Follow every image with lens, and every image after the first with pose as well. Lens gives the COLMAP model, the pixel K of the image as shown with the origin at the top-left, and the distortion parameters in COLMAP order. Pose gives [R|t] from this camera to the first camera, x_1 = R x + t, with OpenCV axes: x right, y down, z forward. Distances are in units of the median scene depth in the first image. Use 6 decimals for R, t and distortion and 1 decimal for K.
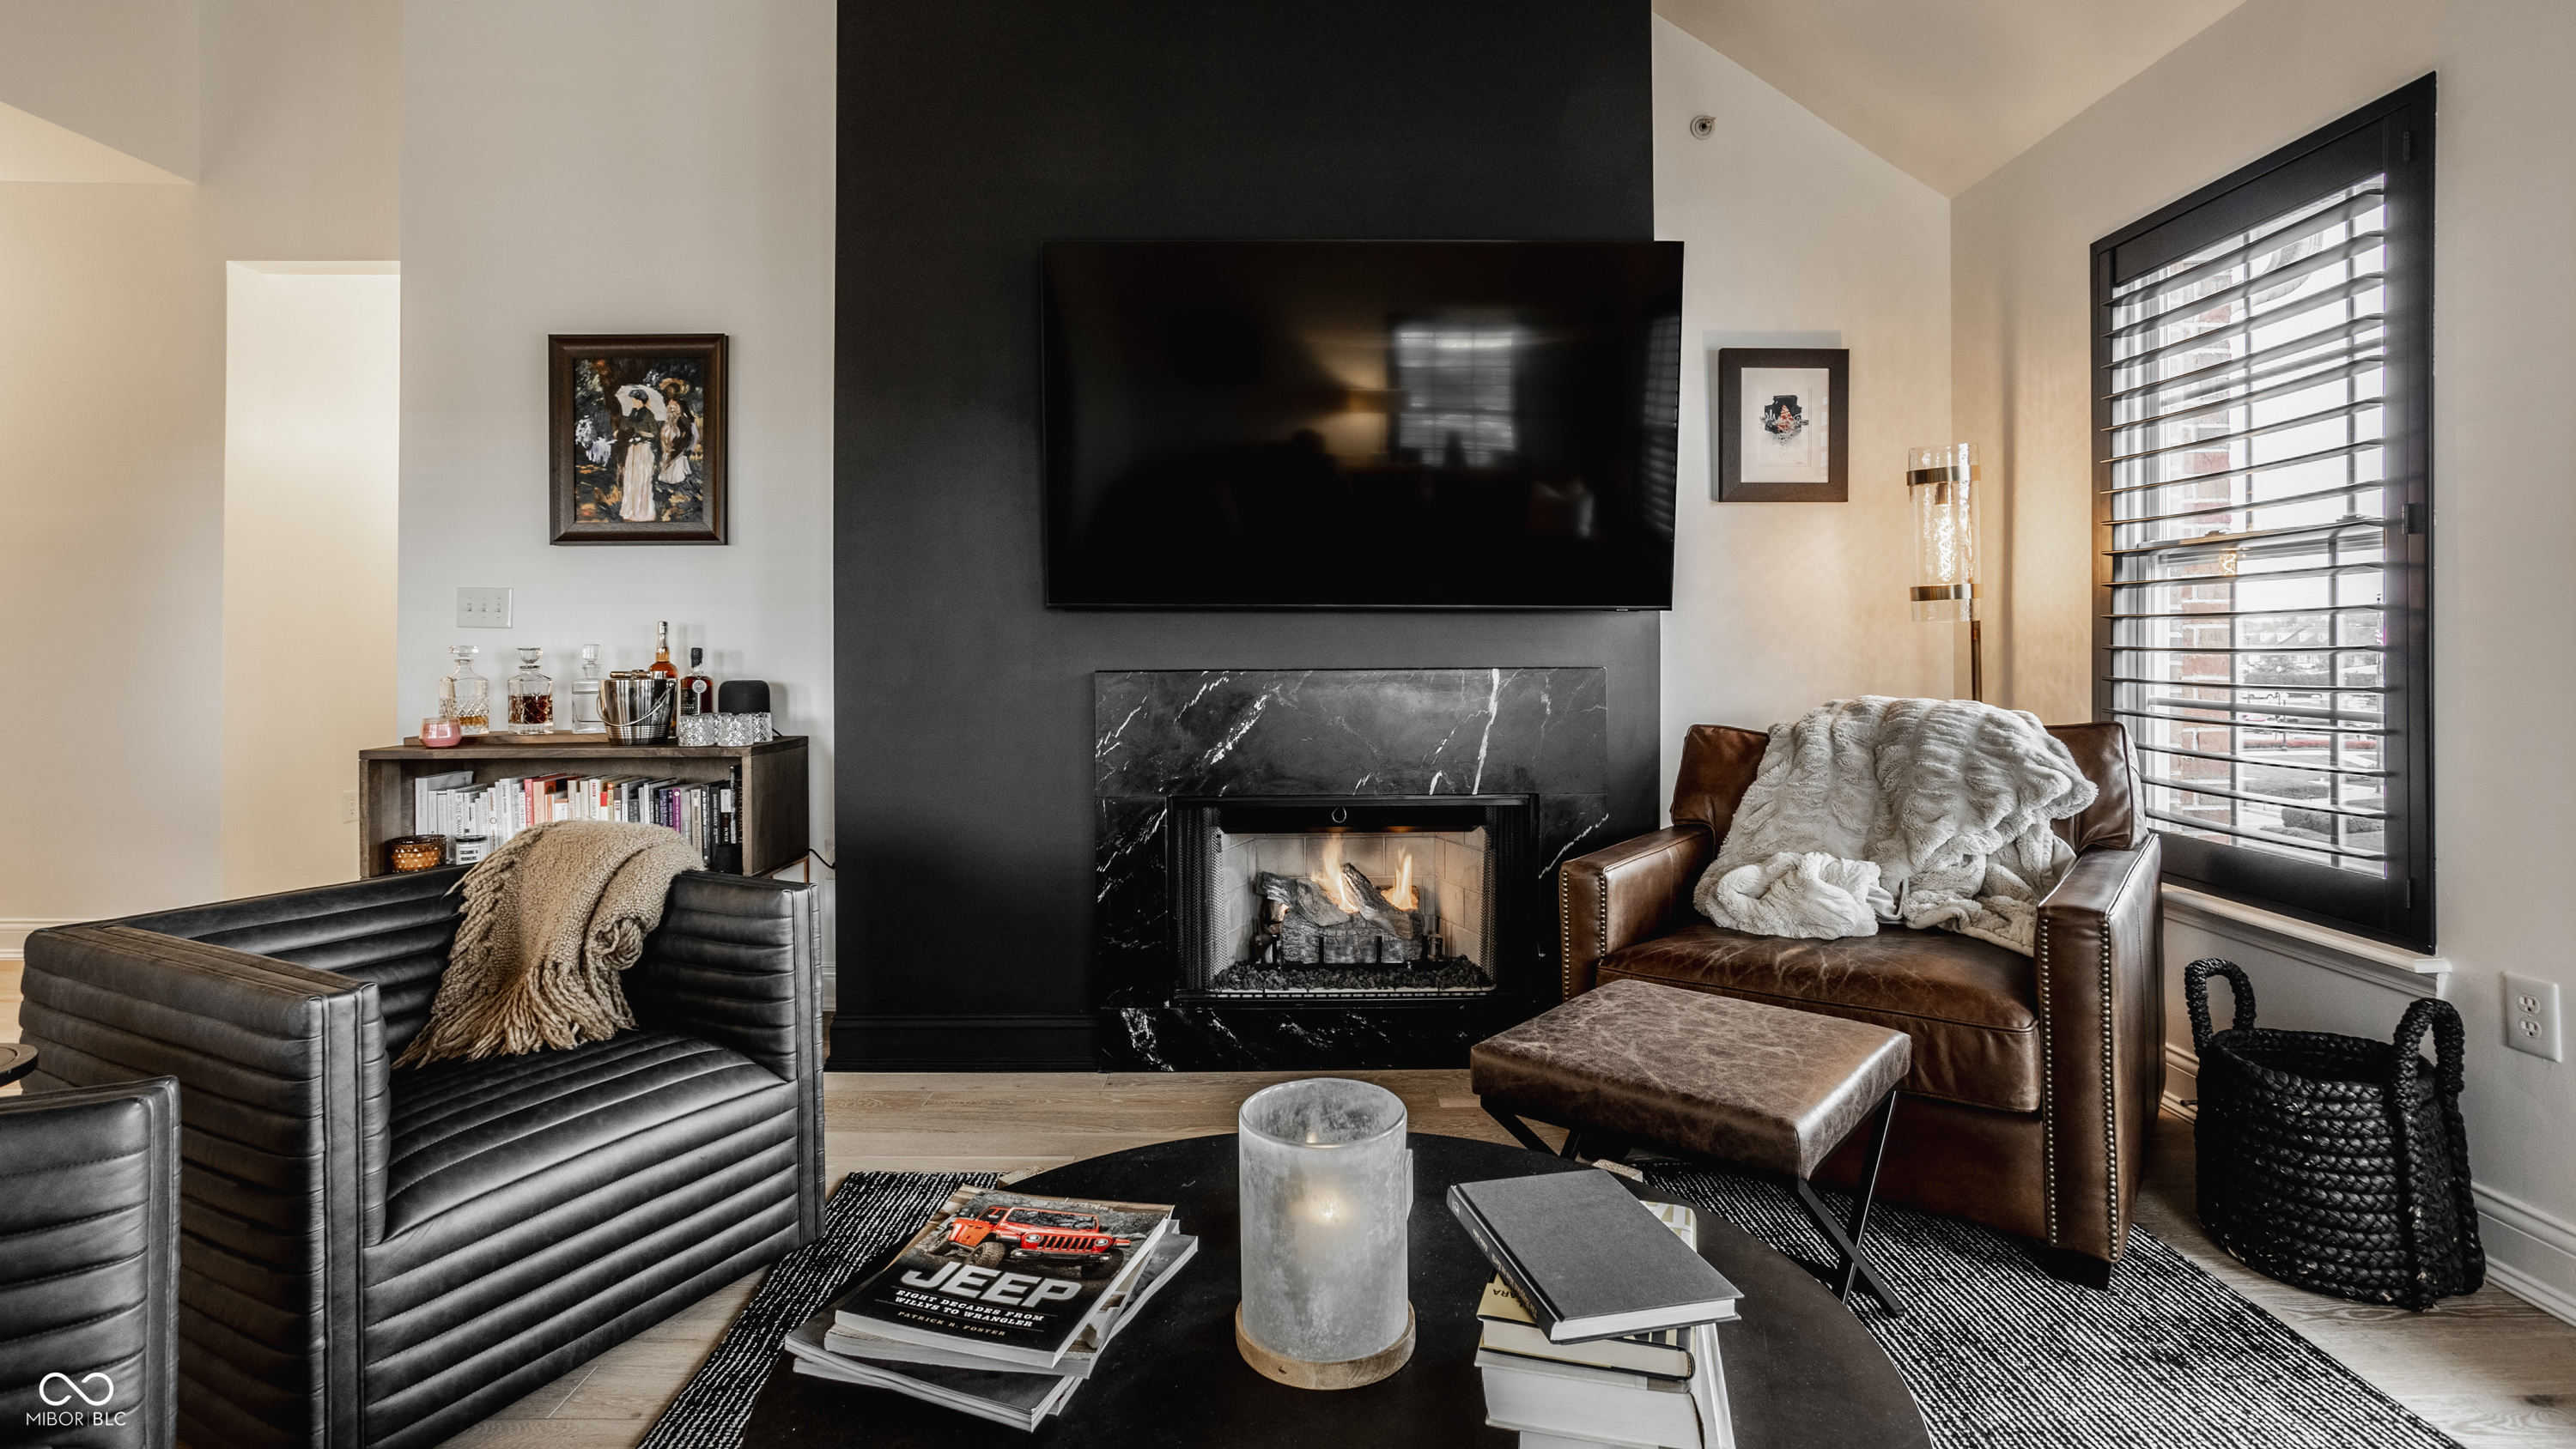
lens RADIAL K [[1202.2, 0, 1240.4], [0, 1202.2, 625.2], [0, 0, 1]] dist [-0.018717, 0.008193]
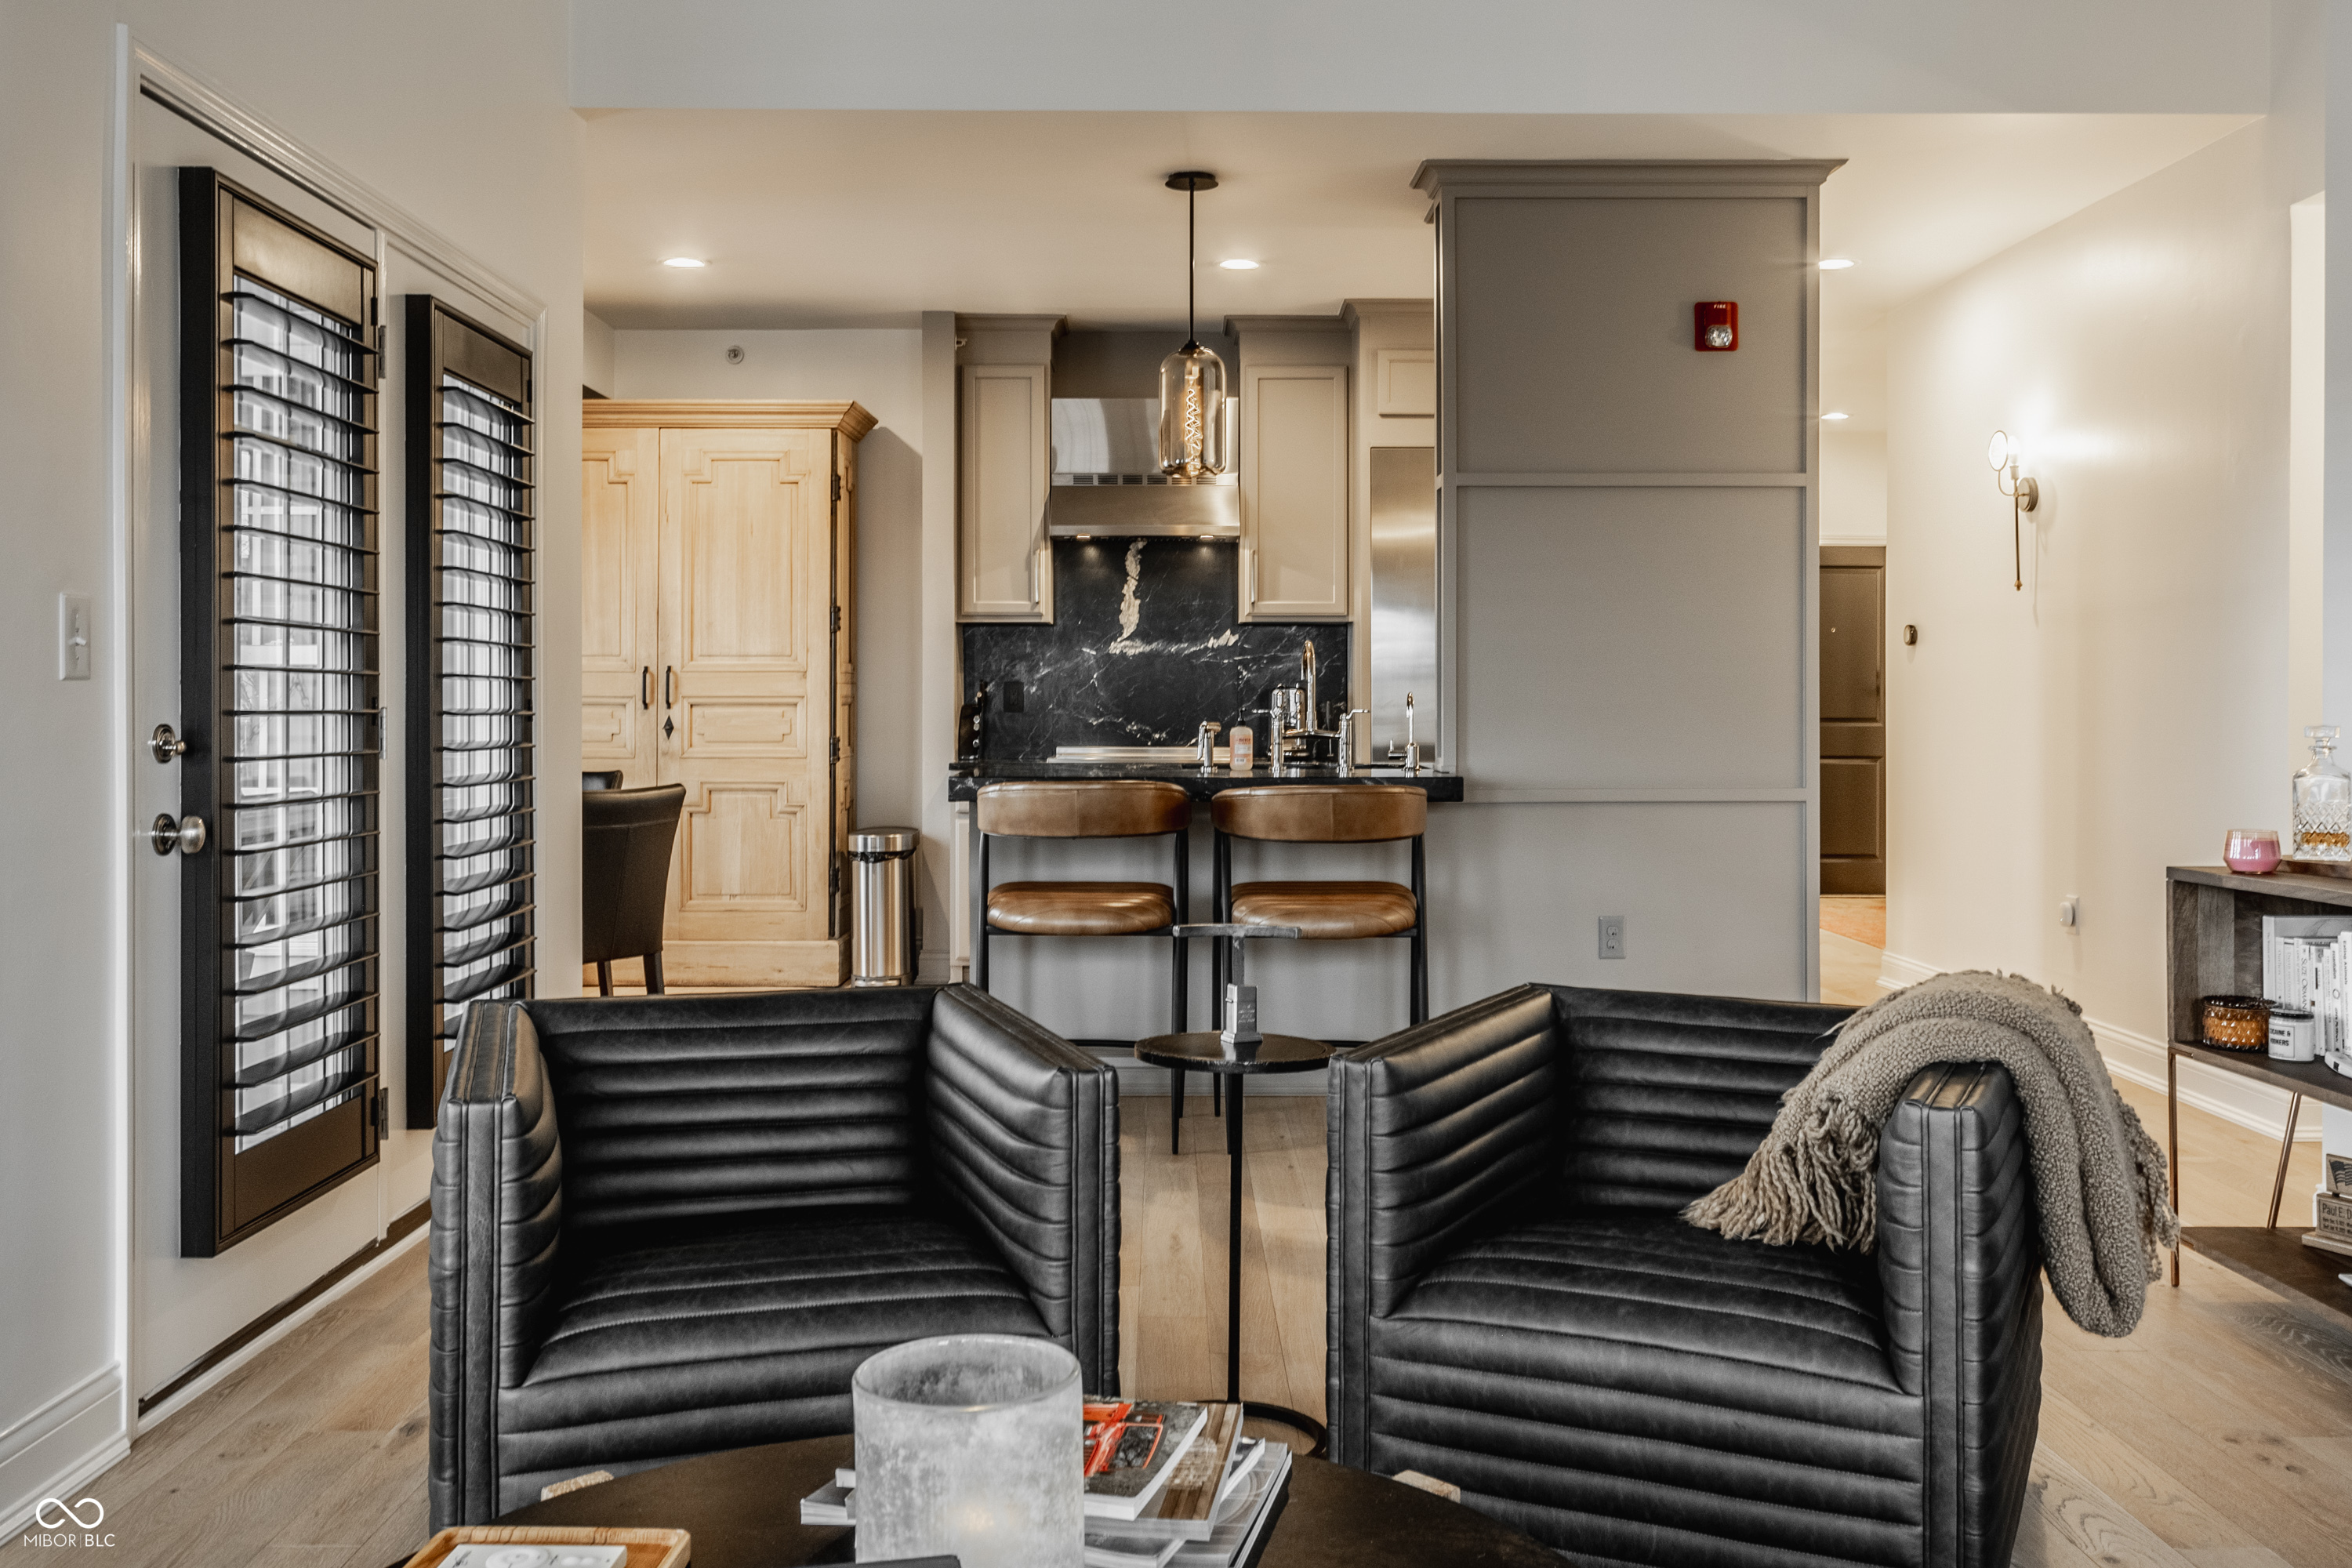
lens RADIAL K [[1912.3, 0, 1232.6], [0, 1912.3, 681.5], [0, 0, 1]] dist [0.004992, -0.007587]
pose [[0.057433, -0.013214, -0.998262, 0.444941], [0.015208, 0.999808, -0.012360, -0.003551], [0.998234, -0.014472, 0.057623, 0.383680]]
